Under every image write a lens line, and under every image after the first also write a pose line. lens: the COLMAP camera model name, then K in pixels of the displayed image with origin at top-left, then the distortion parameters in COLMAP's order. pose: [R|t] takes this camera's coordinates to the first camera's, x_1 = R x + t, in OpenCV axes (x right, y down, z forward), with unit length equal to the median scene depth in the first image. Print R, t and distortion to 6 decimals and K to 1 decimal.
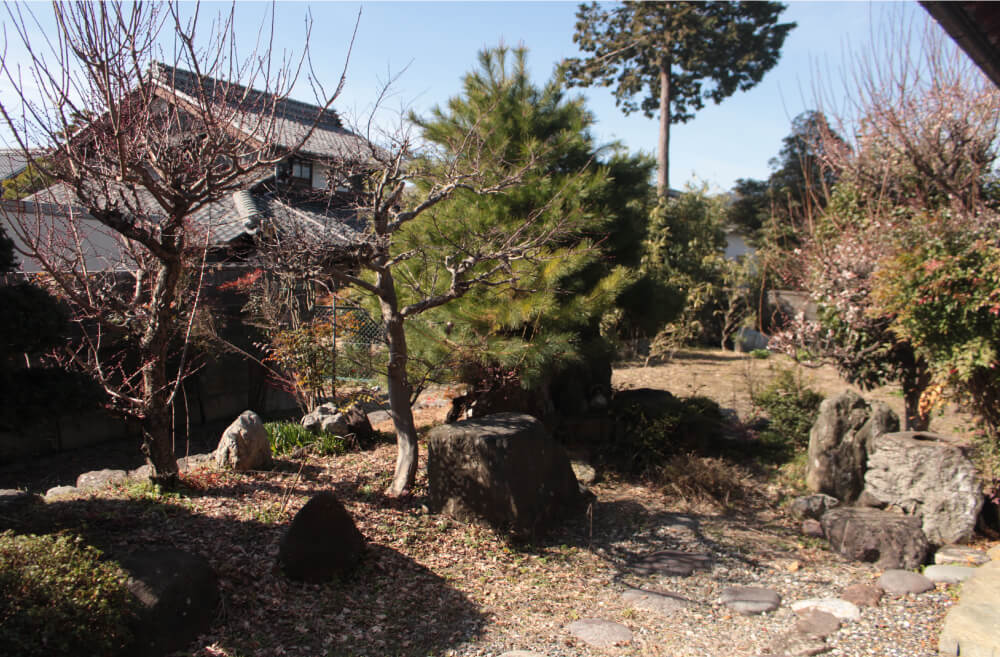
lens RADIAL K [[849.2, 0, 500.0], [0, 849.2, 328.5], [0, 0, 1]] dist [-0.148484, 0.119318]
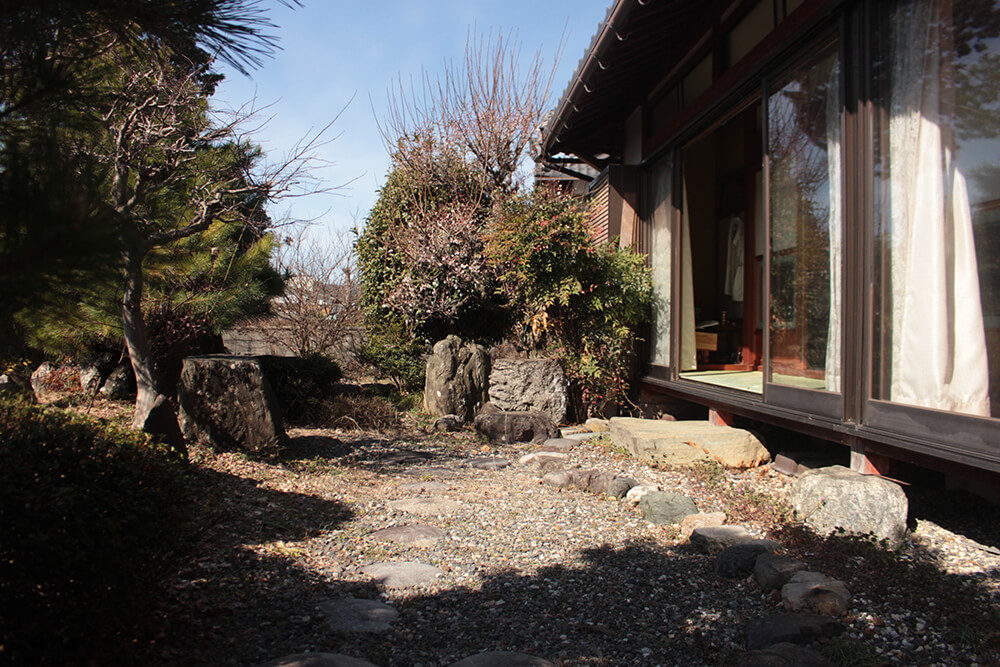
lens RADIAL K [[834.2, 0, 500.0], [0, 834.2, 333.5], [0, 0, 1]] dist [-0.156706, 0.129177]
pose [[0.724575, -0.018808, 0.688939, -0.456866], [0.068938, 0.996592, -0.045296, 0.152799], [-0.685739, 0.080315, 0.723403, 0.036989]]
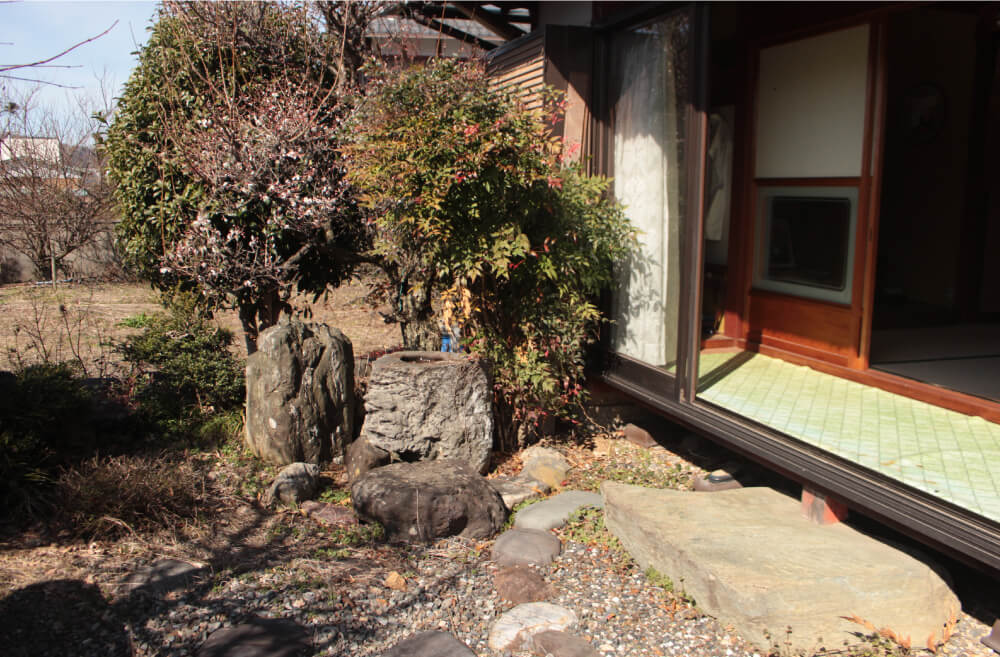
lens RADIAL K [[849.2, 0, 500.0], [0, 849.2, 328.5], [0, 0, 1]] dist [-0.148484, 0.119318]
pose [[0.519045, -0.152115, 0.841102, -0.126169], [0.082074, 0.988360, 0.128099, 0.006145], [-0.850797, 0.002543, 0.525488, 0.511299]]
